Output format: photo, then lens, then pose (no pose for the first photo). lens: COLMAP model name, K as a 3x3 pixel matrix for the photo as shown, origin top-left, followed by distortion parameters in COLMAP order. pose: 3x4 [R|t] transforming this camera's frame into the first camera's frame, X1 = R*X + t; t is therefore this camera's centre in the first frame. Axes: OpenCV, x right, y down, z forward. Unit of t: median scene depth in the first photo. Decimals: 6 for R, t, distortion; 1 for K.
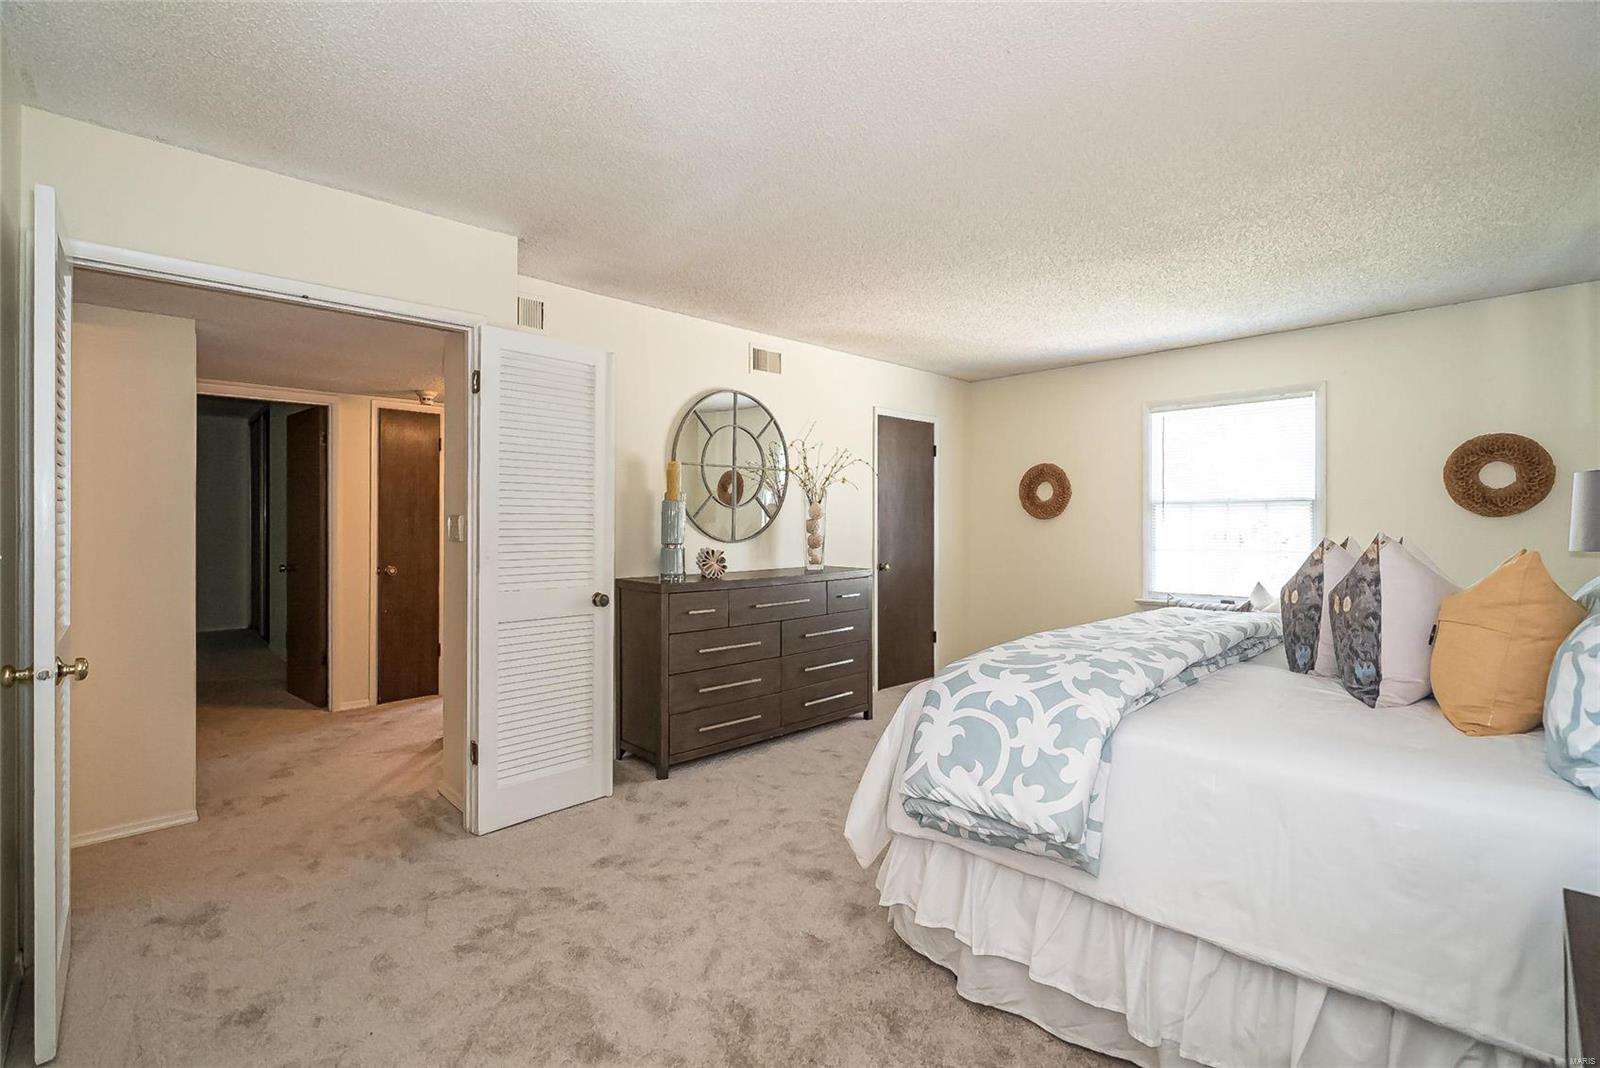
lens RADIAL K [[714.5, 0, 800.7], [0, 714.5, 527.6], [0, 0, 1]] dist [-0.001637, -0.000019]
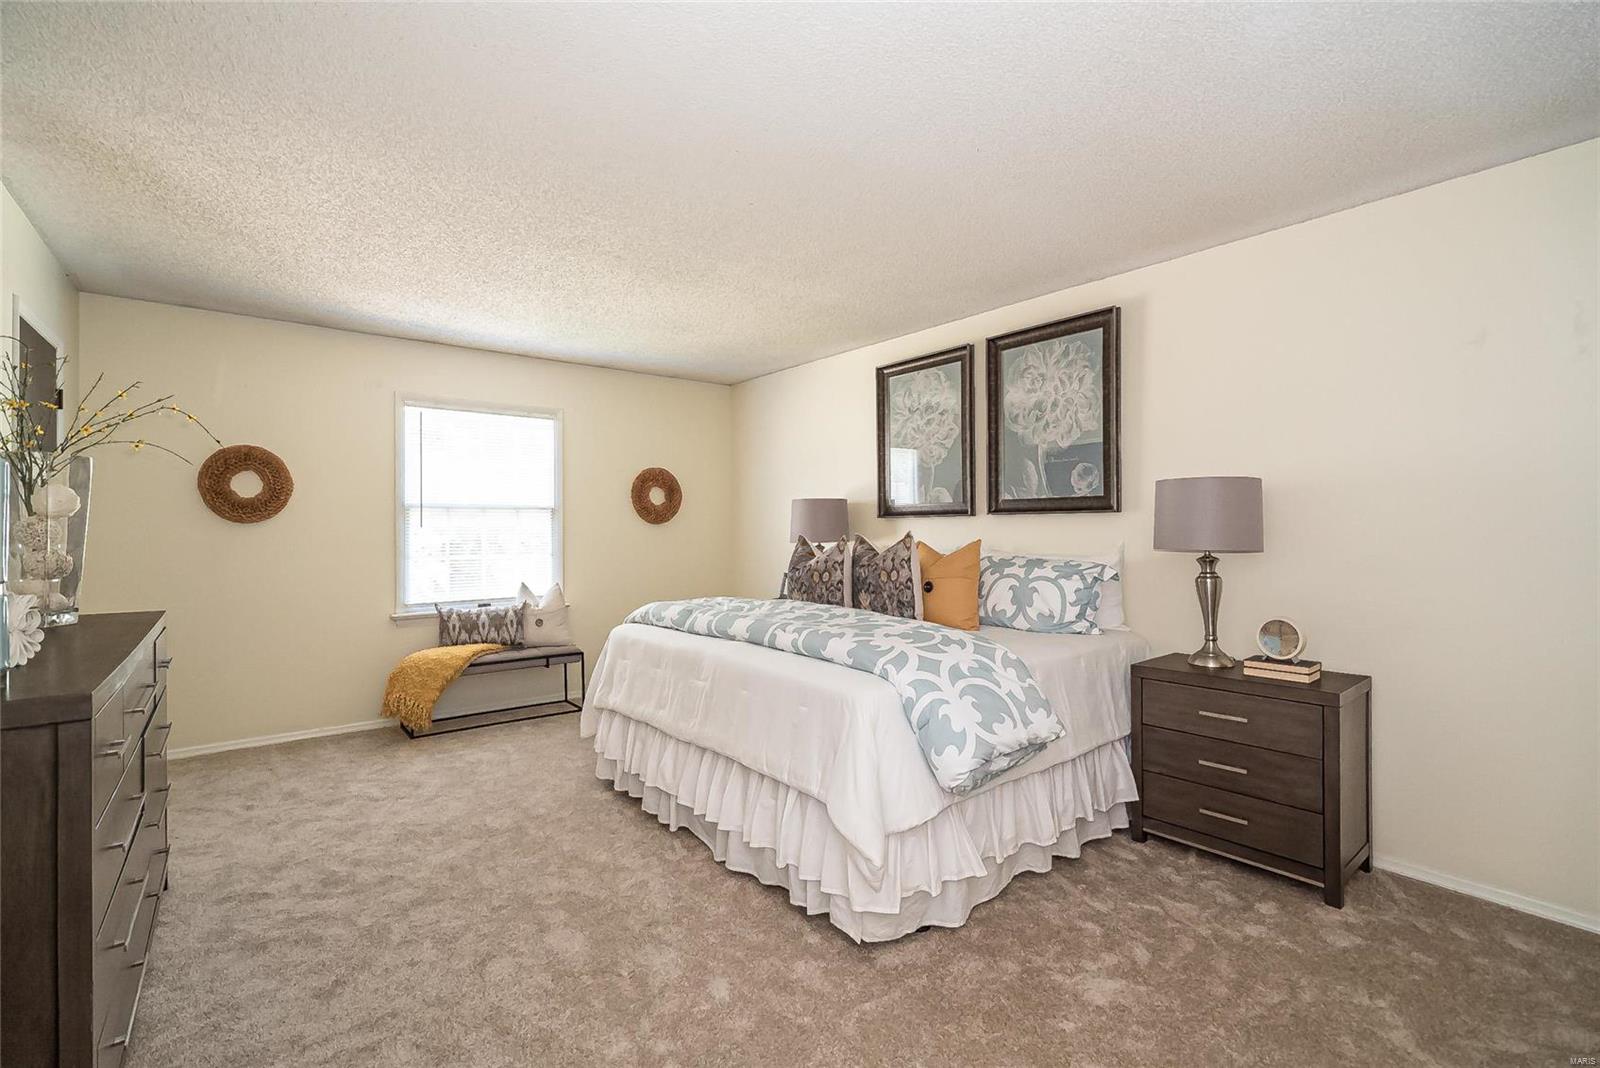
lens RADIAL K [[714.5, 0, 800.7], [0, 714.5, 527.6], [0, 0, 1]] dist [-0.001637, -0.000019]
pose [[0.088793, -0.002292, 0.996047, -0.366764], [0.009182, 0.999957, 0.001482, -0.003713], [-0.996008, 0.009014, 0.088810, 0.431024]]
